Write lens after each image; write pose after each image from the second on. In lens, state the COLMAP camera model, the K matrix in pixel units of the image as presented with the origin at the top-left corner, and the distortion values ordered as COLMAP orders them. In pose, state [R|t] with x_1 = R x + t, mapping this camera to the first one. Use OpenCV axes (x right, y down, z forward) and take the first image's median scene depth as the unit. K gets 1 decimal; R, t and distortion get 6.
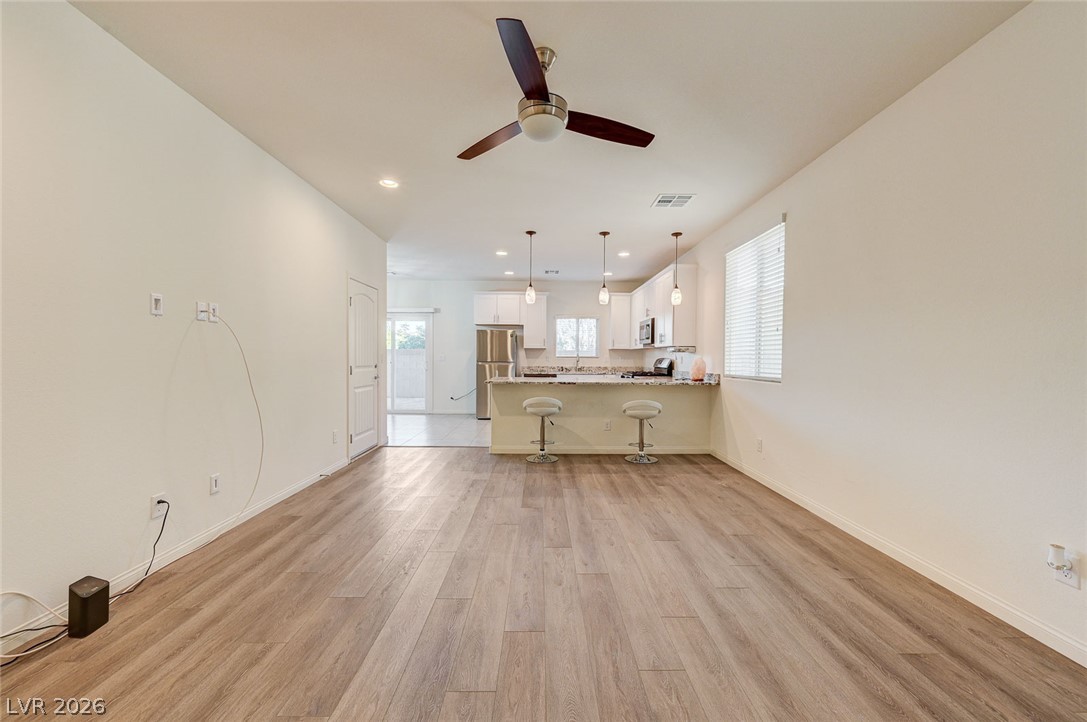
lens RADIAL K [[425.4, 0, 546.5], [0, 425.4, 364.7], [0, 0, 1]] dist [0.001269, 0.000161]
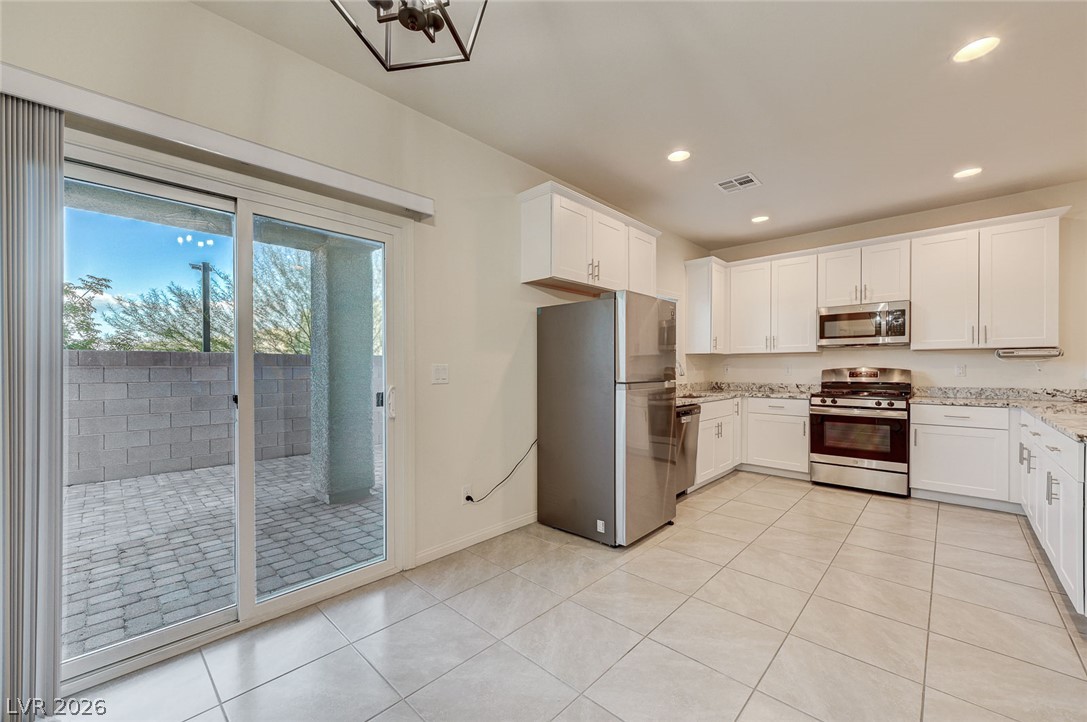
lens RADIAL K [[423.9, 0, 547.4], [0, 423.9, 369.8], [0, 0, 1]] dist [0.001581, 0.000386]
pose [[0.694996, -0.011494, 0.718922, -0.728348], [0.020064, 0.999793, -0.003411, -0.028733], [-0.718734, 0.016795, 0.695082, 1.299173]]
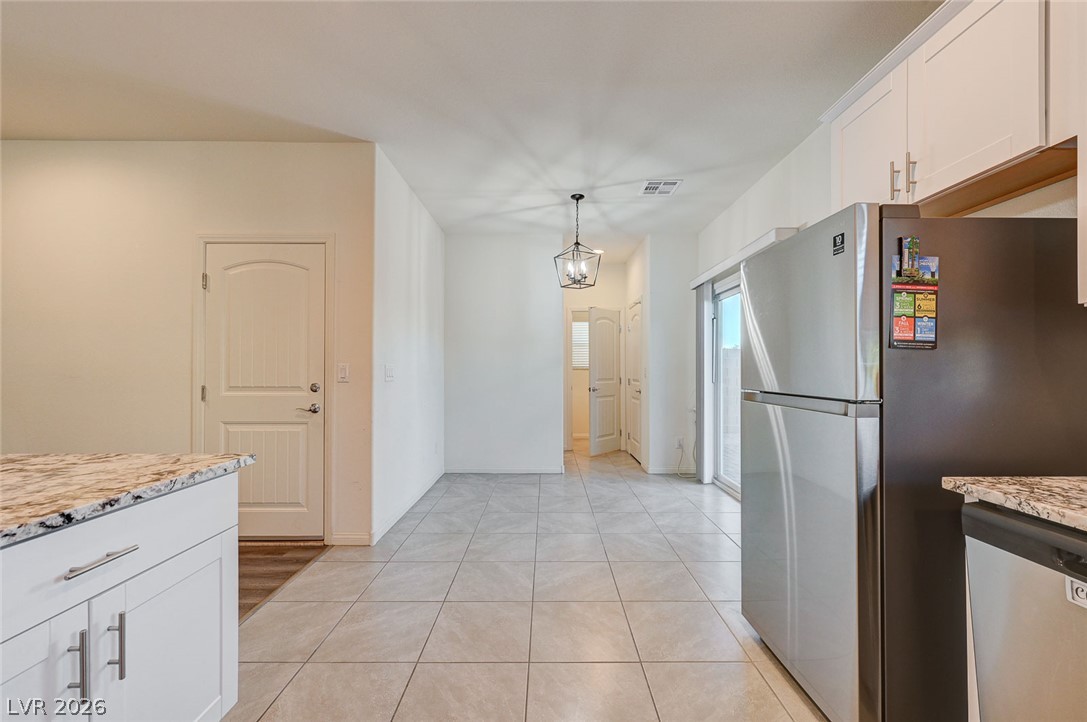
lens RADIAL K [[428.8, 0, 546.9], [0, 428.8, 365.4], [0, 0, 1]] dist [0.002169, 0.000230]
pose [[-0.010956, -0.014851, -0.999830, 0.142949], [-0.018338, 0.999725, -0.014648, -0.025137], [0.999772, 0.018175, -0.011225, 1.428426]]
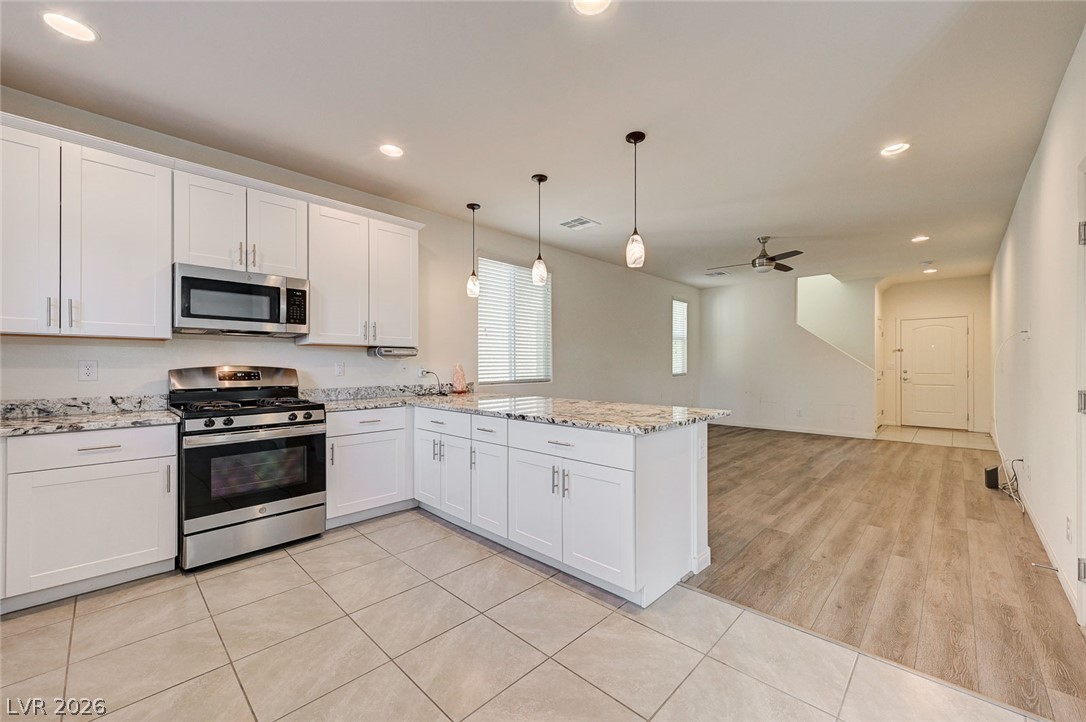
lens RADIAL K [[428.4, 0, 546.4], [0, 428.4, 365.4], [0, 0, 1]] dist [0.002169, 0.000230]
pose [[-0.712600, -0.007018, 0.701535, -0.364903], [0.008396, 0.999793, 0.018530, -0.031664], [-0.701520, 0.019095, -0.712394, 1.573433]]
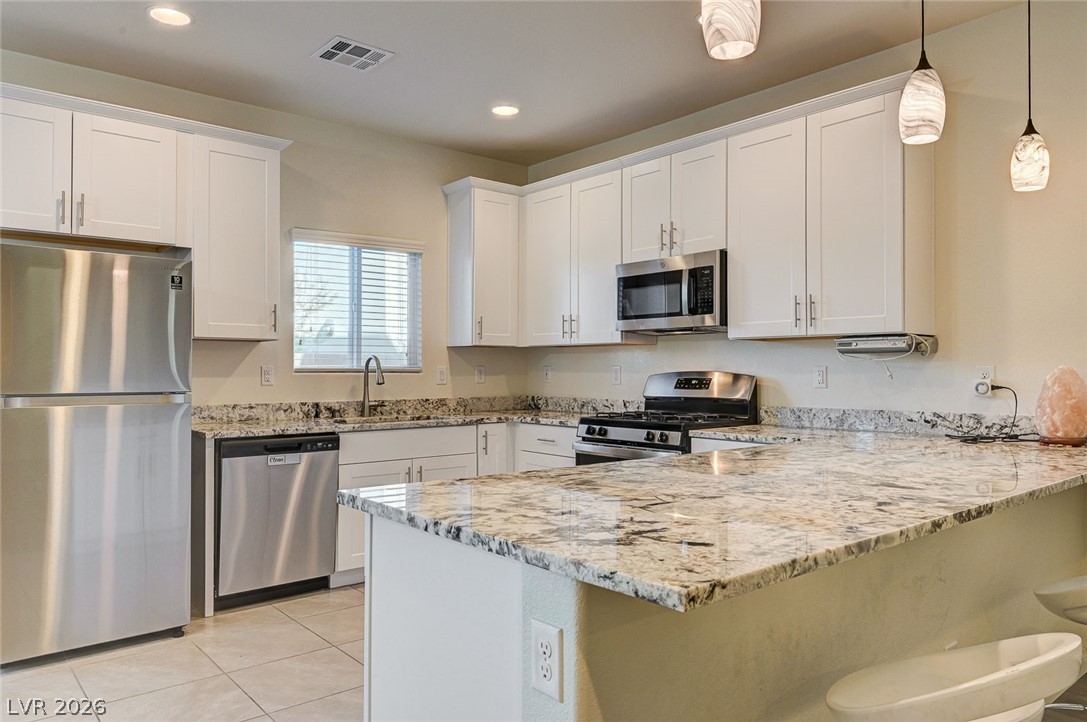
lens RADIAL K [[743.5, 0, 543.5], [0, 743.5, 361.0], [0, 0, 1]] dist [-0.001957, -0.000665]
pose [[0.772643, 0.001273, 0.634839, -0.302018], [0.016653, 0.999613, -0.022273, -0.018619], [-0.634622, 0.027781, 0.772323, 0.882633]]
